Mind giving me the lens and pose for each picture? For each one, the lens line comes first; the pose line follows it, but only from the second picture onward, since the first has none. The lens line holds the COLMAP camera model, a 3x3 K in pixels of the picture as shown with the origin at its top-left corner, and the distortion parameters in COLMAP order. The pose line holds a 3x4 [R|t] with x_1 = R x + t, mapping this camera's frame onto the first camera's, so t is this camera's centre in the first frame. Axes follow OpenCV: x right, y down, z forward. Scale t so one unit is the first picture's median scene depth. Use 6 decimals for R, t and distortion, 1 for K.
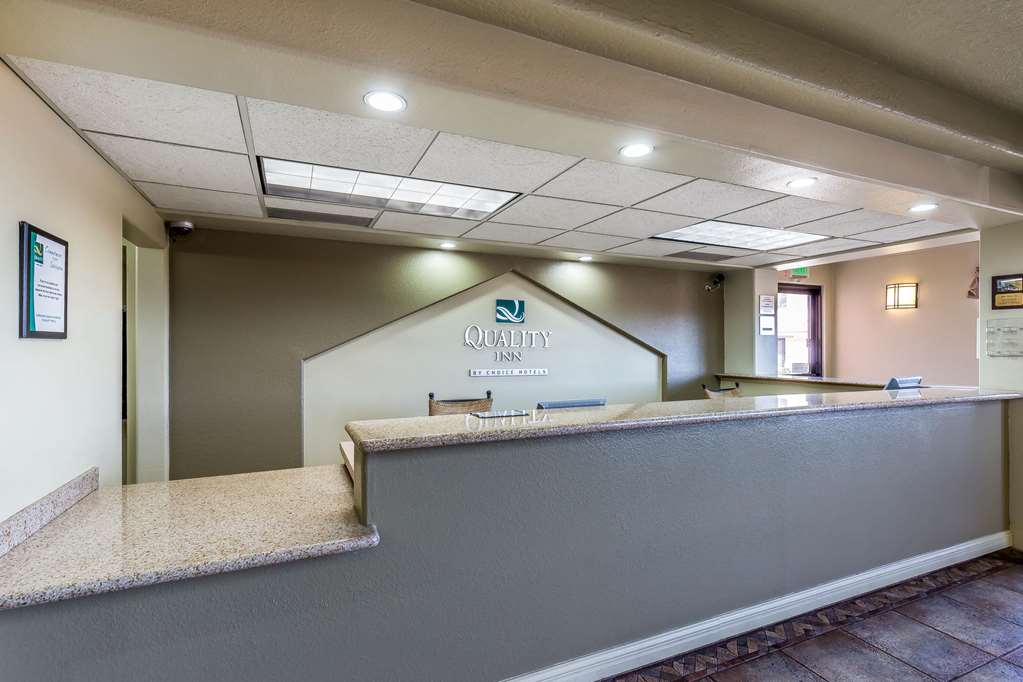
lens RADIAL K [[465.4, 0, 545.3], [0, 465.4, 347.7], [0, 0, 1]] dist [-0.005439, -0.000019]
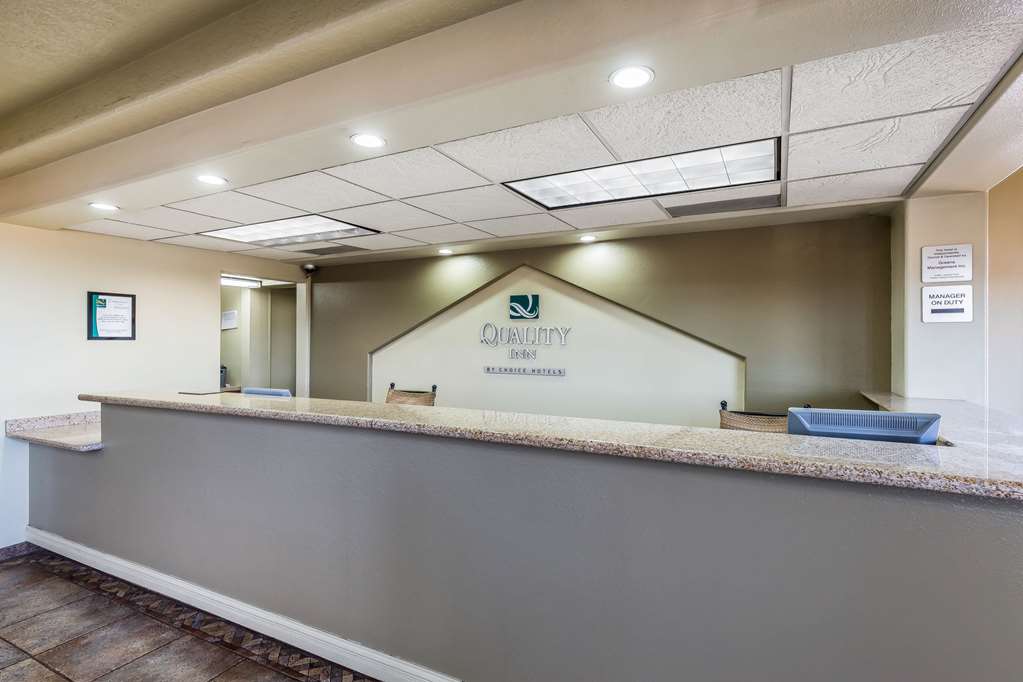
lens RADIAL K [[519.8, 0, 511.5], [0, 519.8, 341.0], [0, 0, 1]] dist [0.036304, -0.000642]
pose [[0.605543, -0.006741, -0.795784, 0.757009], [-0.003304, 0.999934, -0.010984, 0.003226], [0.795806, 0.009281, 0.605480, 0.338418]]
